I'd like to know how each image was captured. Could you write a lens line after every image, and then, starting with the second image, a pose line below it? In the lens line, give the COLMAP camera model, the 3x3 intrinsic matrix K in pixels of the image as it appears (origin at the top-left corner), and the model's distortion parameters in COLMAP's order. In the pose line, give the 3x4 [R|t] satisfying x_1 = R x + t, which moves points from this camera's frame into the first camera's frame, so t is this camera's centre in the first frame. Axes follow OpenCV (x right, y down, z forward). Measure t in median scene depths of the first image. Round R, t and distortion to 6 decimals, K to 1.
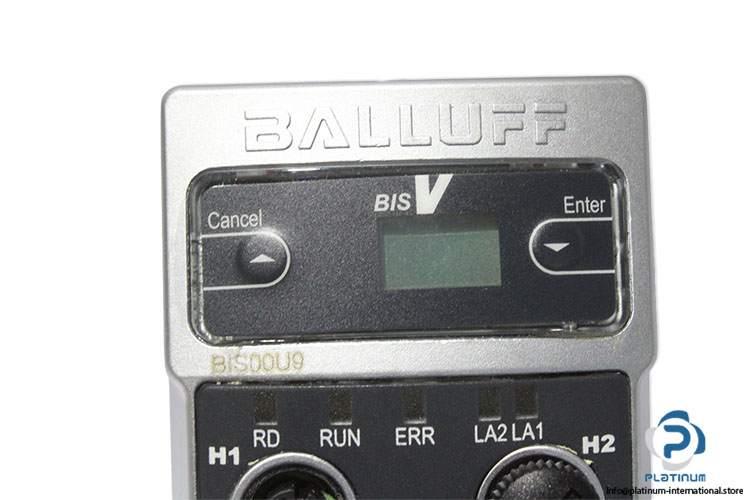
lens RADIAL K [[1695.8, 0, 372.9], [0, 1695.8, 243.6], [0, 0, 1]] dist [0.116317, 0.000000]
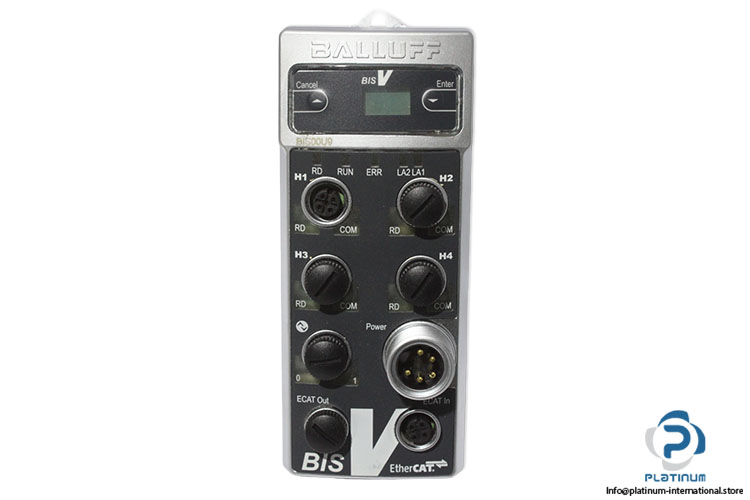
lens RADIAL K [[1323.9, 0, 379.4], [0, 1323.9, 249.2], [0, 0, 1]] dist [-0.000647, 0.000000]
pose [[0.998420, 0.041388, -0.038013, 0.112478], [-0.034639, 0.985909, 0.163657, -0.099570], [0.044250, -0.162082, 0.985785, -0.989077]]
